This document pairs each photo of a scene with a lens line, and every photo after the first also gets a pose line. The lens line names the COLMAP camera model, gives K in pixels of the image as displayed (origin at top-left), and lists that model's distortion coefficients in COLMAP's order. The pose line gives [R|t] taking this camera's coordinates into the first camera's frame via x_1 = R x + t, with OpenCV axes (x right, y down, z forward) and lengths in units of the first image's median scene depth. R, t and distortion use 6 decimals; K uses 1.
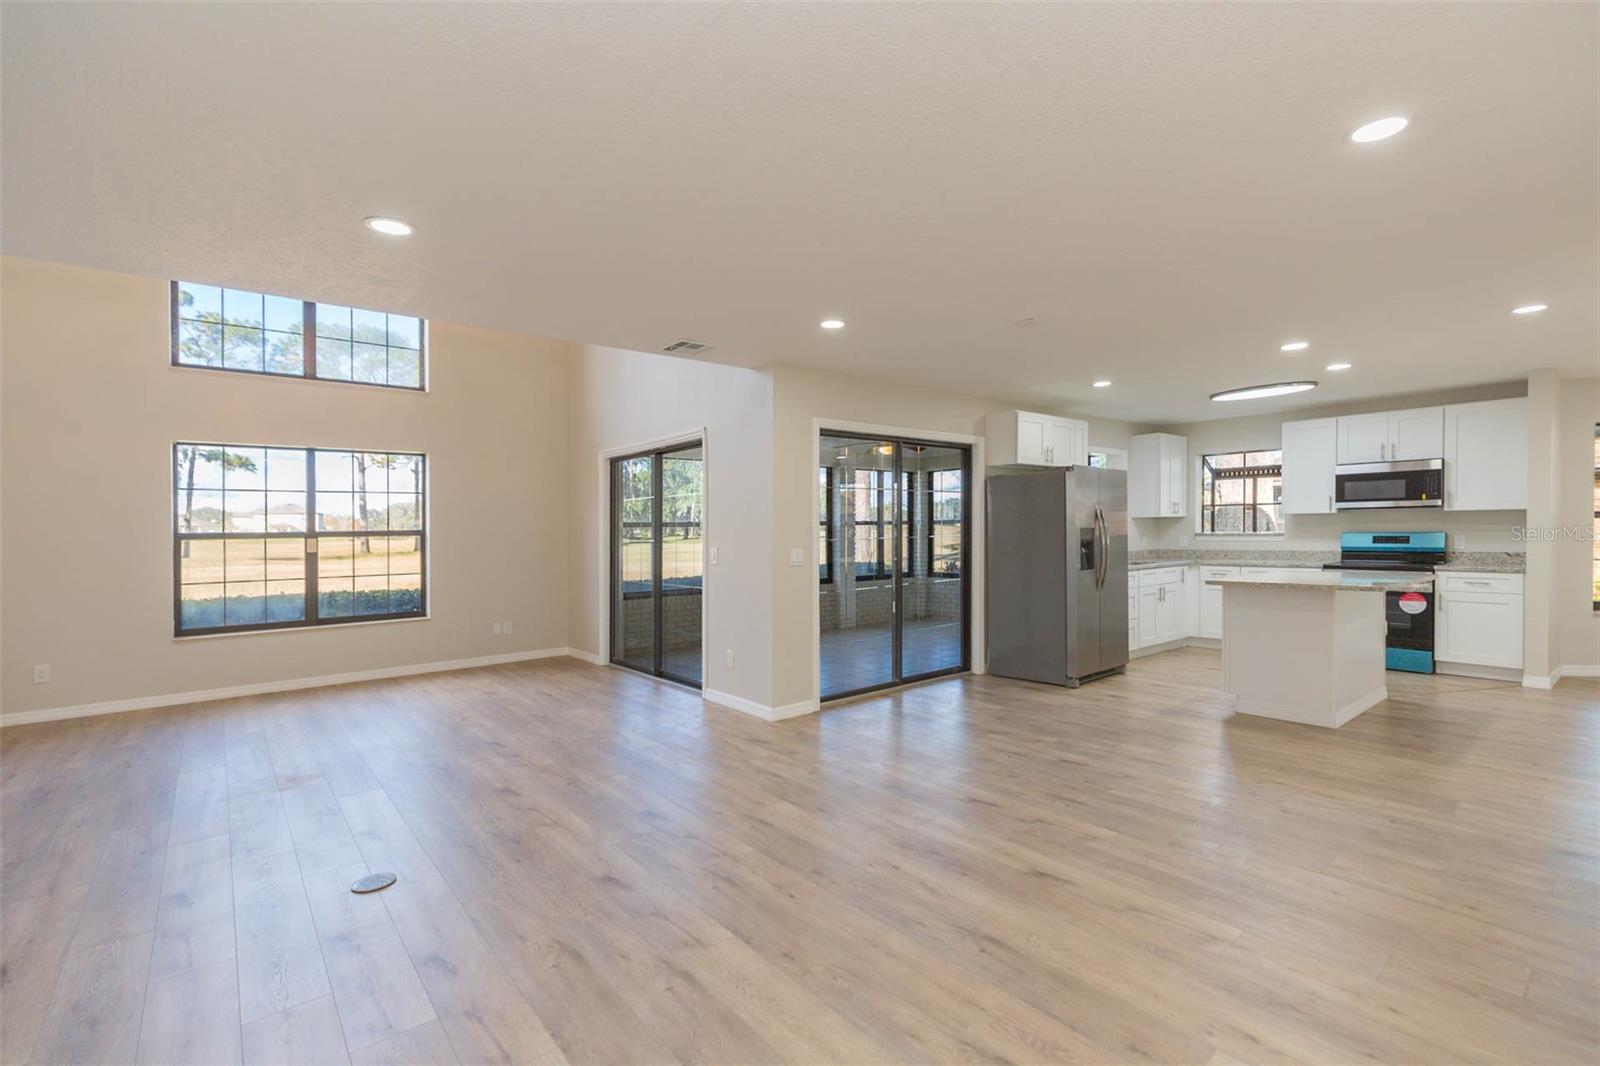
lens RADIAL K [[725.8, 0, 804.8], [0, 725.8, 549.0], [0, 0, 1]] dist [-0.000311, -0.000117]
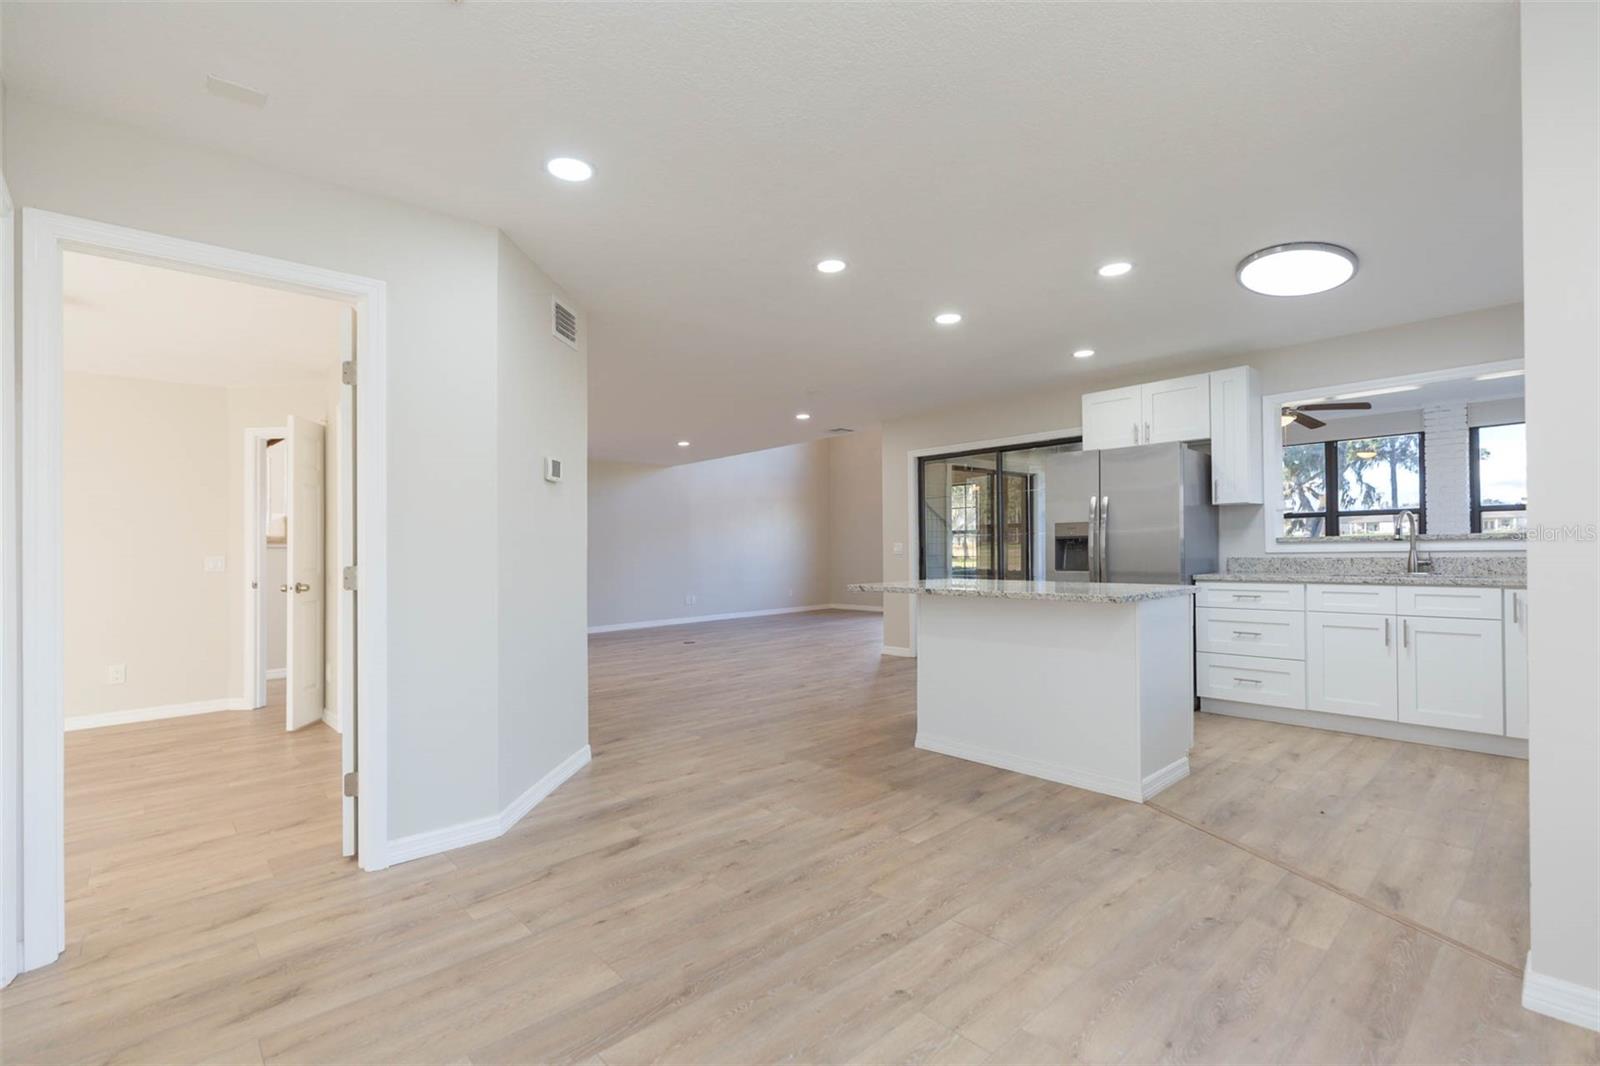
lens RADIAL K [[725.8, 0, 804.8], [0, 725.8, 549.0], [0, 0, 1]] dist [-0.000311, -0.000117]
pose [[0.050968, -0.004993, -0.998688, 1.723845], [-0.007637, 0.999956, -0.005389, 0.014276], [0.998671, 0.007902, 0.050927, 0.868441]]
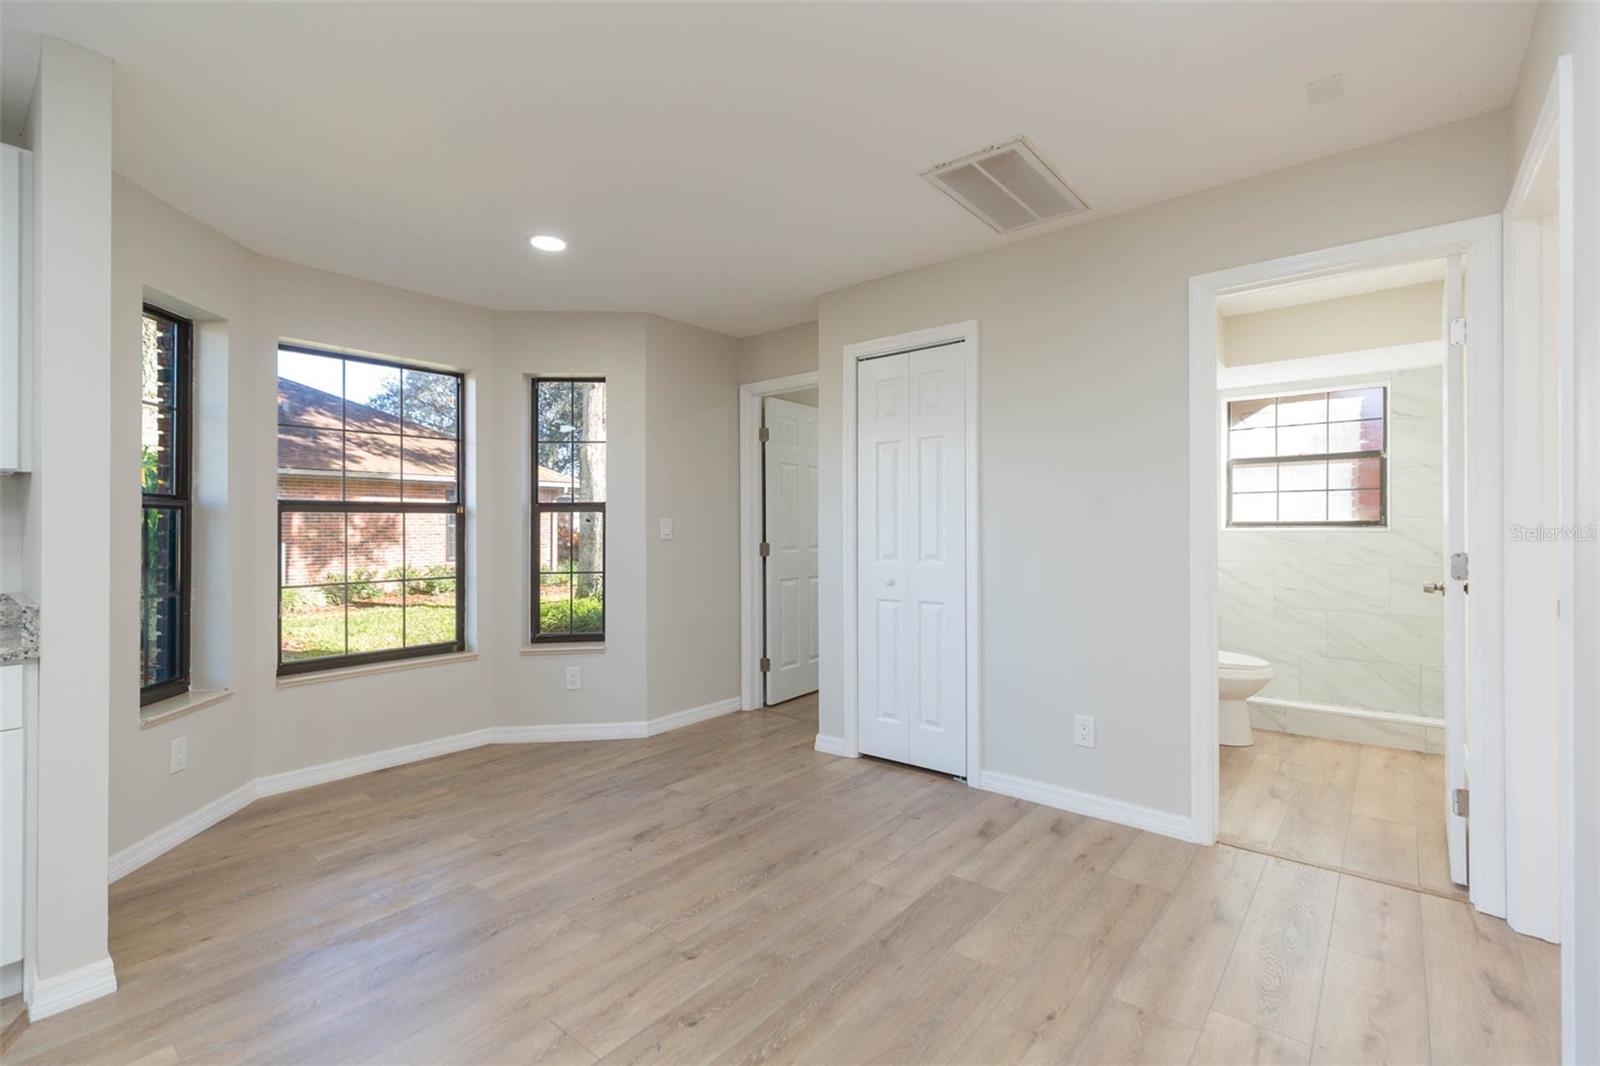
lens RADIAL K [[712.7, 0, 805.0], [0, 712.7, 518.4], [0, 0, 1]] dist [0.000064, 0.000818]
pose [[-0.192931, 0.013226, 0.981123, 0.821634], [0.032853, 0.999436, -0.007013, -0.004664], [-0.980662, 0.030880, -0.193256, 0.957324]]
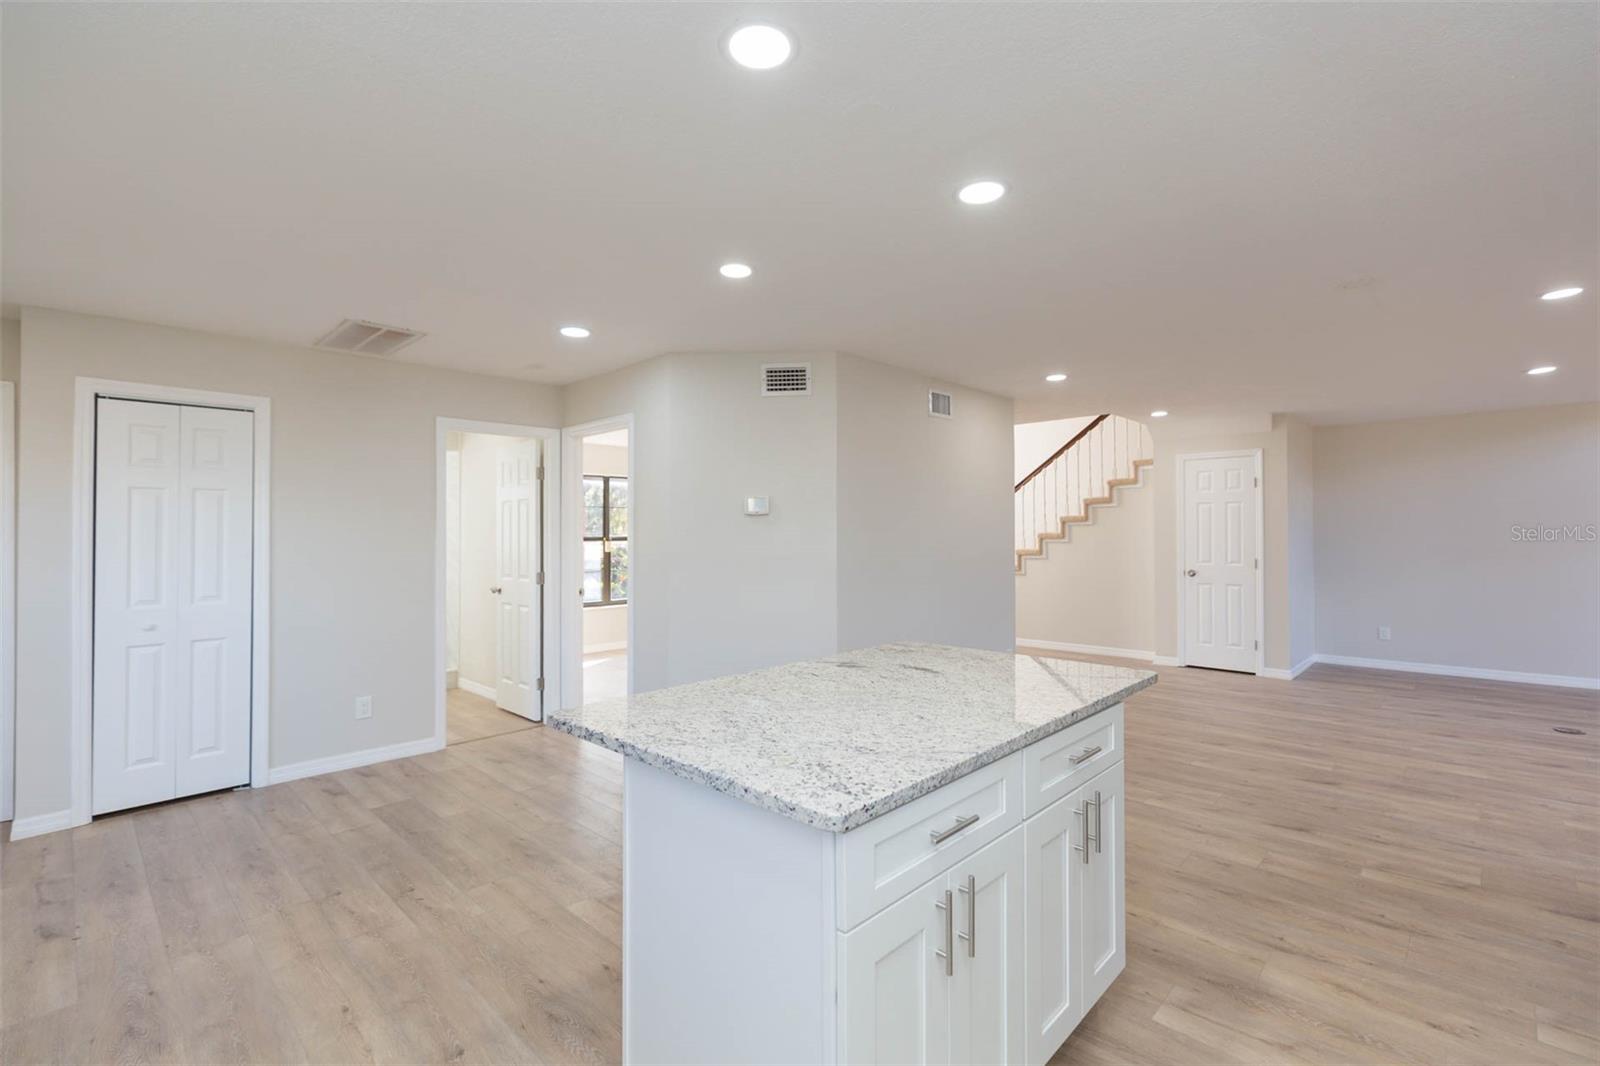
lens RADIAL K [[712.7, 0, 805.0], [0, 712.7, 518.4], [0, 0, 1]] dist [0.000064, 0.000818]
pose [[-0.993797, 0.004073, -0.111138, 0.946404], [0.003229, 0.999965, 0.007772, -0.066442], [0.111166, 0.007365, -0.993775, 1.631570]]
